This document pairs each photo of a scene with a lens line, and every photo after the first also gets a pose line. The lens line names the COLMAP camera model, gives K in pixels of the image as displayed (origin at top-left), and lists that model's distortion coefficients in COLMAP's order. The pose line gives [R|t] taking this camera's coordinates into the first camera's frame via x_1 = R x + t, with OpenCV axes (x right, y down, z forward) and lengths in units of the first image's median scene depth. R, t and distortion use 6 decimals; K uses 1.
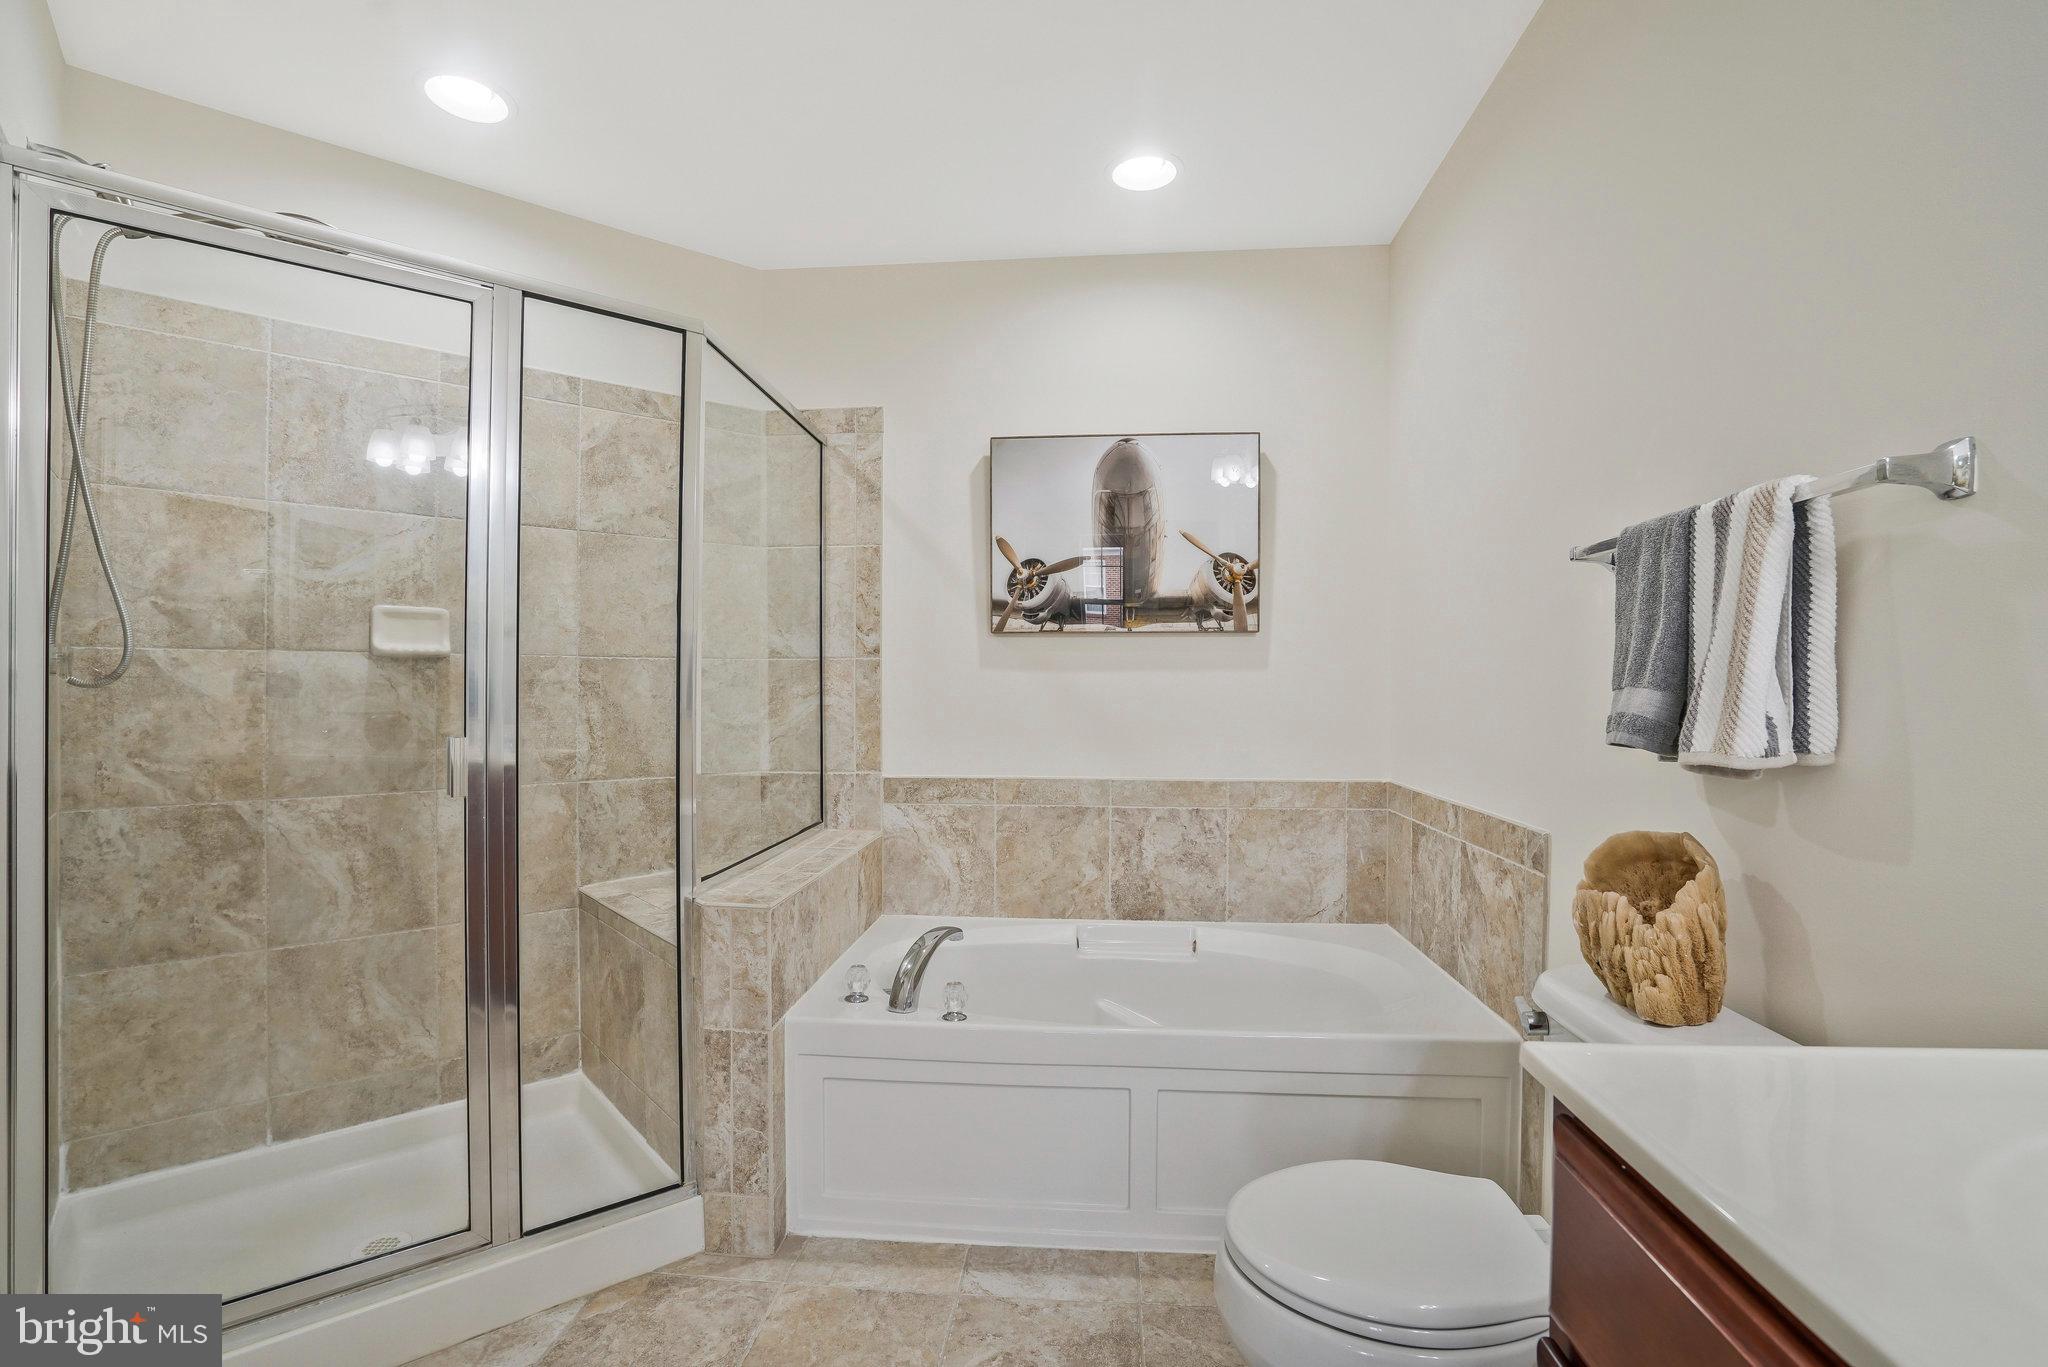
lens RADIAL K [[942.3, 0, 1016.7], [0, 942.3, 702.1], [0, 0, 1]] dist [-0.052269, 0.016762]
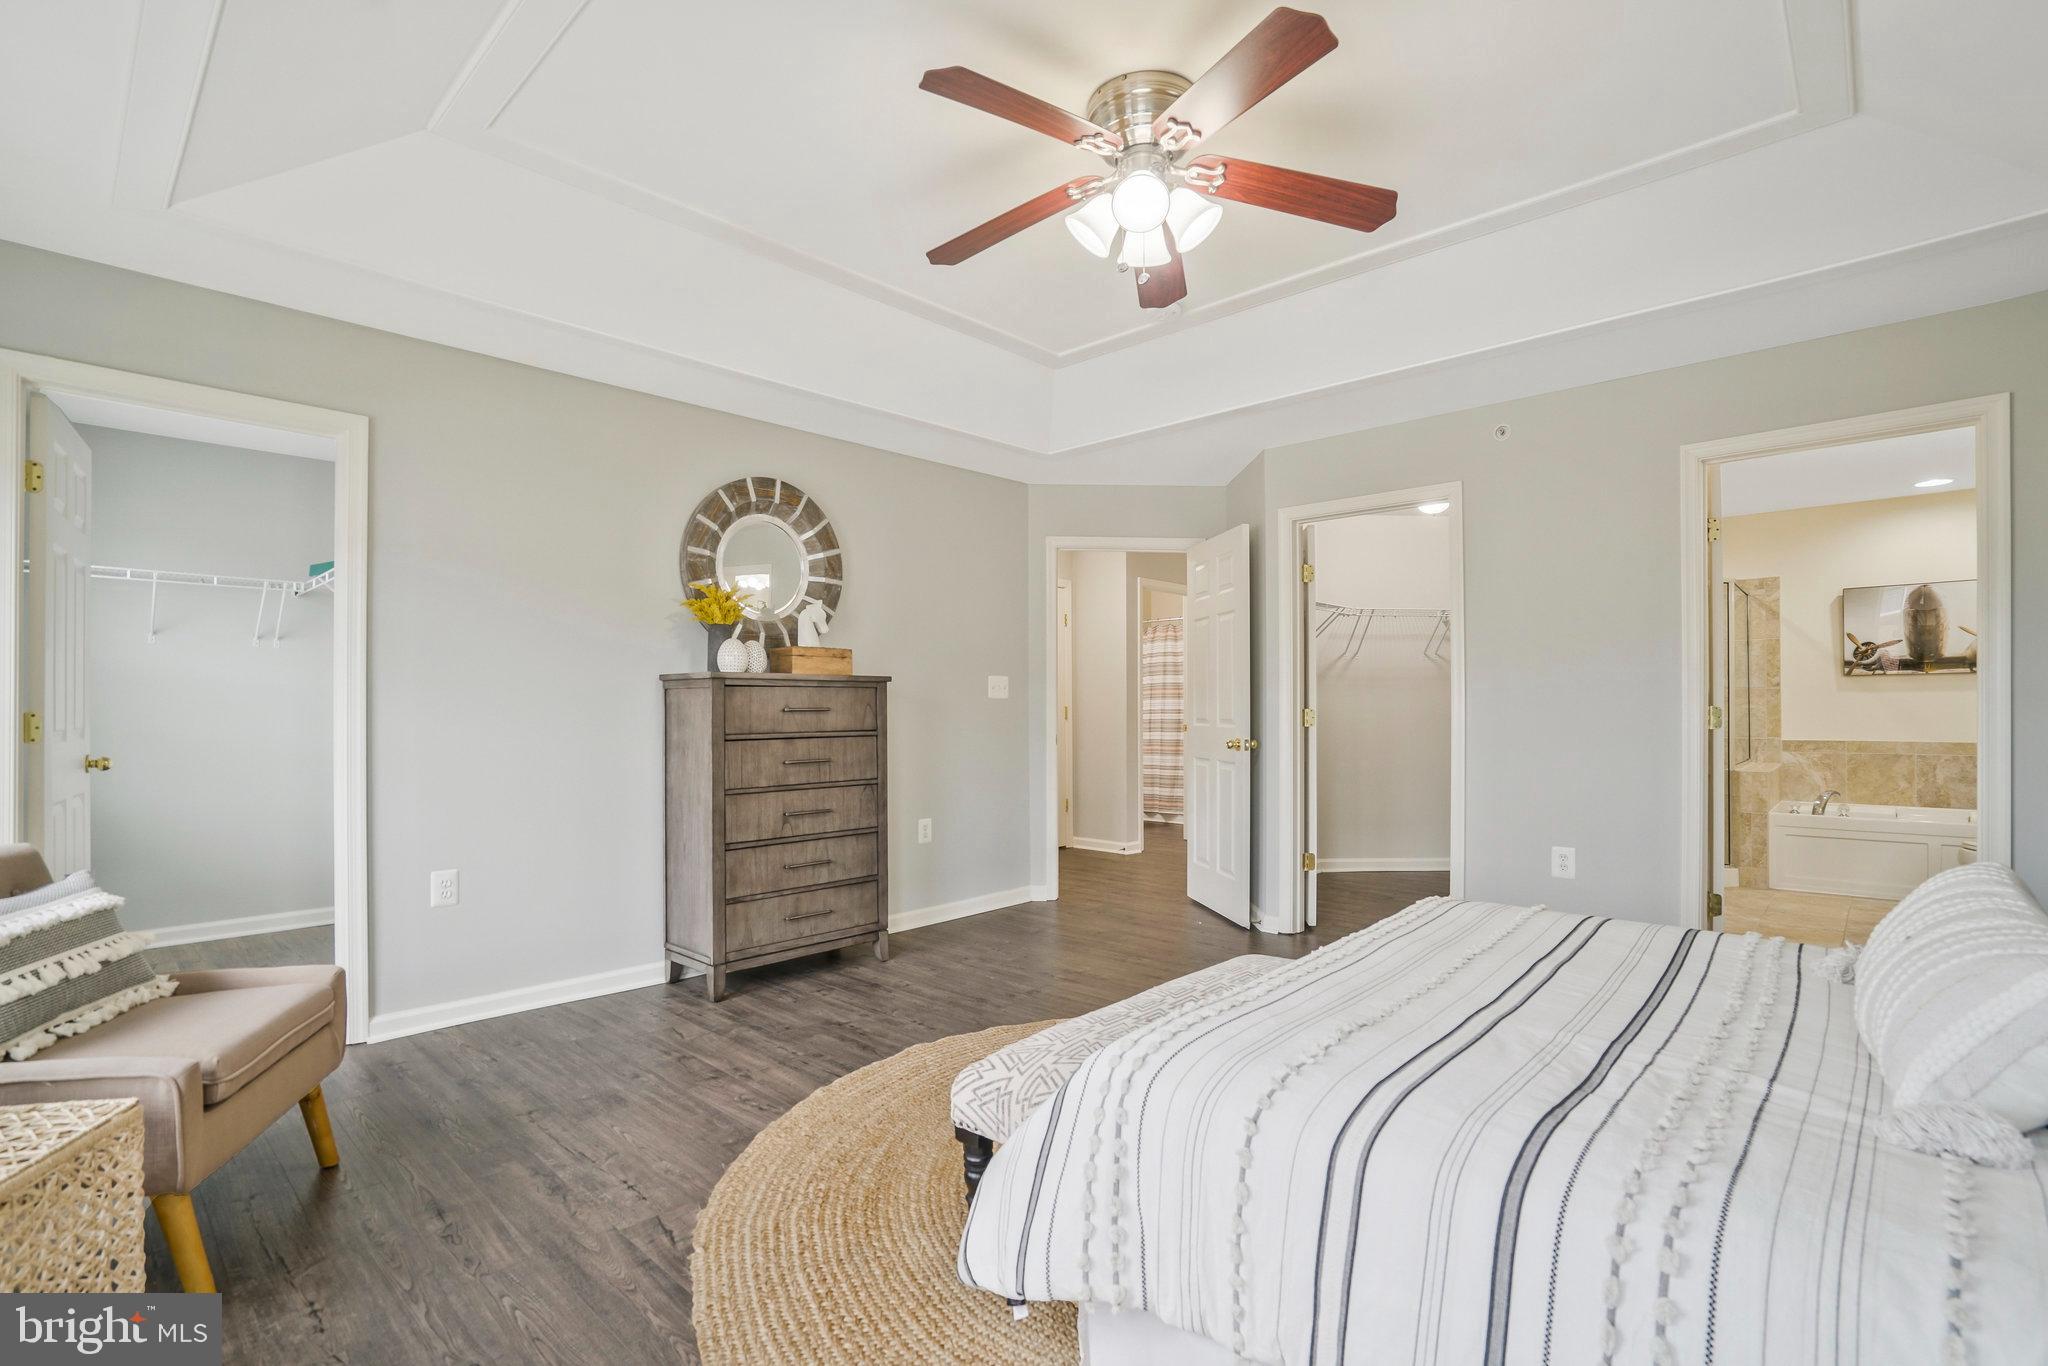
lens RADIAL K [[942.3, 0, 1016.7], [0, 942.3, 701.6], [0, 0, 1]] dist [-0.052269, 0.016762]
pose [[0.781590, -0.006119, -0.623762, -0.211219], [-0.006510, 0.999817, -0.017965, 0.039946], [0.623758, 0.018102, 0.781408, -1.920976]]
